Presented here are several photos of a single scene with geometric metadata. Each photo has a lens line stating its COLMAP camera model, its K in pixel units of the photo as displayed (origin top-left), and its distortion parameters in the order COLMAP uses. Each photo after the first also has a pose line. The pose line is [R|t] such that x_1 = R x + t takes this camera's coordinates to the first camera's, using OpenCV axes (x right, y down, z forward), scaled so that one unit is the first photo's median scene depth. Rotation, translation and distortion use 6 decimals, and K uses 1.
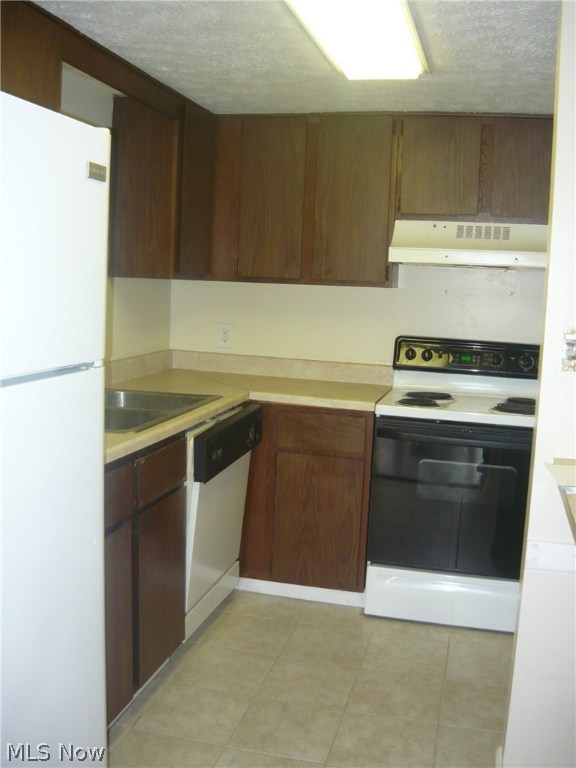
lens RADIAL K [[794.3, 0, 288.0], [0, 794.3, 384.0], [0, 0, 1]] dist [0.001229, 0.000461]
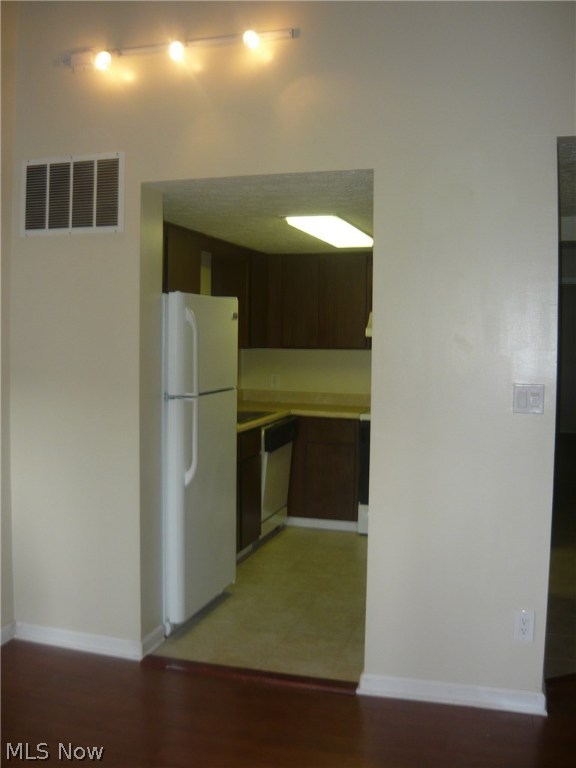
lens RADIAL K [[794.3, 0, 288.0], [0, 794.3, 384.0], [0, 0, 1]] dist [0.001229, 0.000461]
pose [[0.998871, -0.024760, -0.040547, 0.020494], [0.022093, 0.997644, -0.064952, 0.070556], [0.042060, 0.063983, 0.997064, -0.841913]]
